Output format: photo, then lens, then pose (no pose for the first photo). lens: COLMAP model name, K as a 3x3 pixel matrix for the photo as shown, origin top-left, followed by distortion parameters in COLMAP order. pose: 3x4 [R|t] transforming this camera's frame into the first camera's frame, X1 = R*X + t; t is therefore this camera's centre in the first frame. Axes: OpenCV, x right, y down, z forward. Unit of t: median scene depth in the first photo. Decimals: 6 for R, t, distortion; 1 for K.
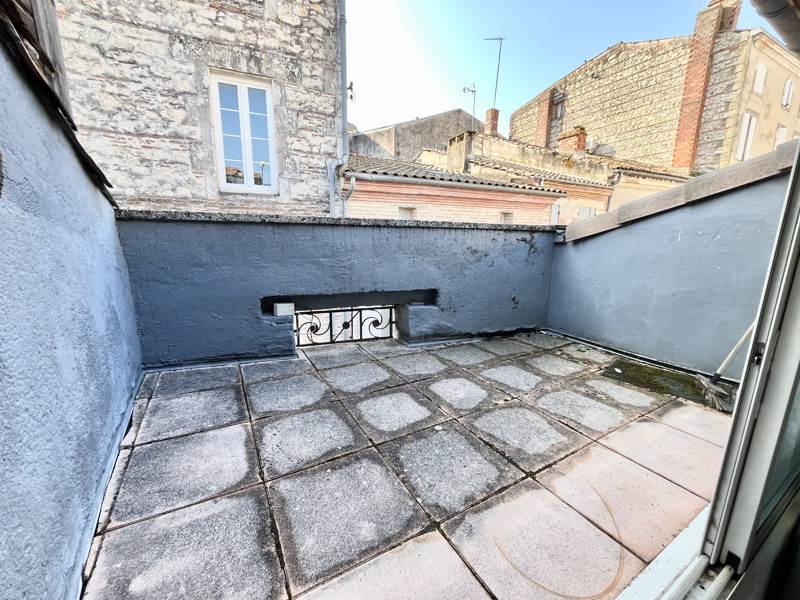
lens RADIAL K [[324.1, 0, 399.7], [0, 324.1, 300.8], [0, 0, 1]] dist [-0.003780, -0.000108]
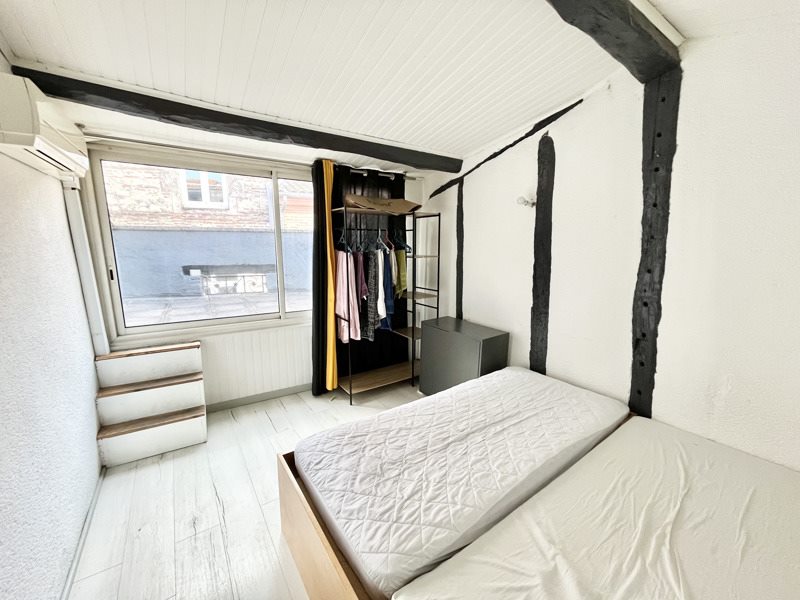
lens RADIAL K [[324.1, 0, 400.2], [0, 324.1, 299.1], [0, 0, 1]] dist [-0.003780, -0.000108]
pose [[0.999322, -0.014913, 0.033661, 0.323216], [0.015629, 0.999655, -0.021108, 0.096225], [-0.033335, 0.021619, 0.999210, -0.402654]]
